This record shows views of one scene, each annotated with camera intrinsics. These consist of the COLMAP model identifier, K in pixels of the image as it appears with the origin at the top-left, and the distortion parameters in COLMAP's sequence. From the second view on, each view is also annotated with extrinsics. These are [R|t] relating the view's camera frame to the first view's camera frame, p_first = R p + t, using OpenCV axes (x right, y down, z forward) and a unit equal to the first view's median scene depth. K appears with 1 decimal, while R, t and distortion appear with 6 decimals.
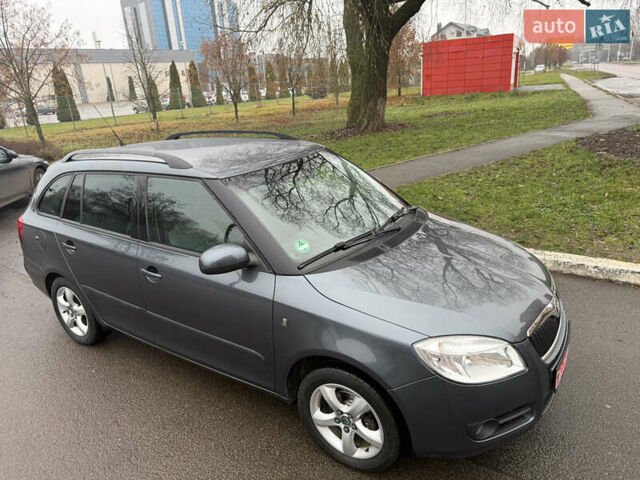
lens RADIAL K [[456.8, 0, 318.4], [0, 456.8, 246.8], [0, 0, 1]] dist [0.018758, -0.030639]
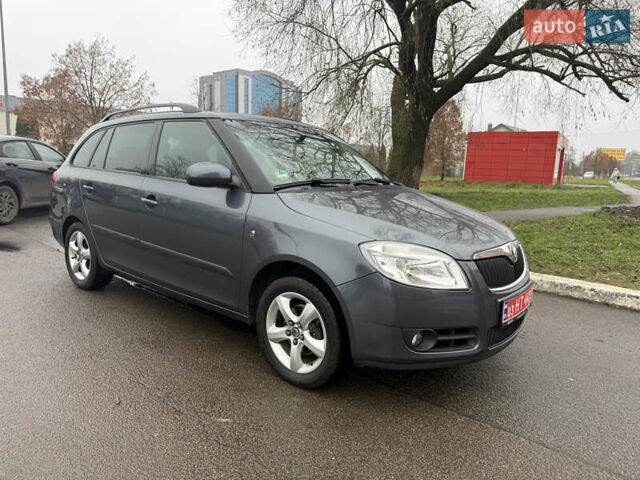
lens RADIAL K [[456.8, 0, 319.6], [0, 456.8, 238.7], [0, 0, 1]] dist [0.018758, -0.030639]
pose [[0.988727, 0.121253, -0.087848, 0.109122], [-0.135277, 0.974878, -0.176954, 0.212643], [0.064185, 0.186843, 0.980291, -0.027998]]
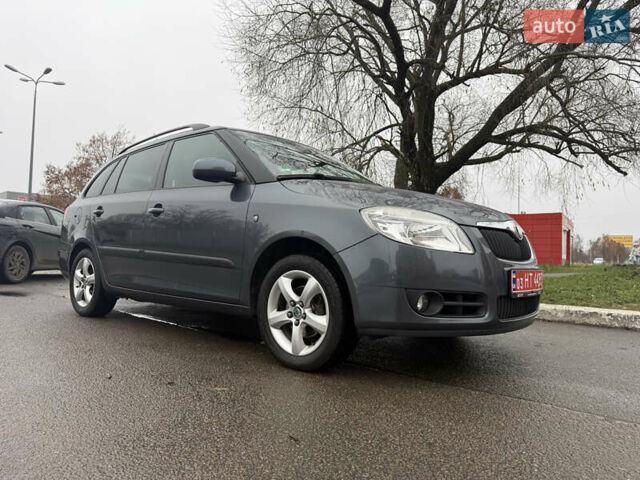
lens RADIAL K [[456.8, 0, 317.4], [0, 456.8, 238.3], [0, 0, 1]] dist [0.018758, -0.030639]
pose [[0.987268, 0.088803, -0.131967, 0.134370], [-0.131490, 0.922488, -0.362940, 0.357144], [0.089508, 0.375672, 0.922420, 0.016294]]
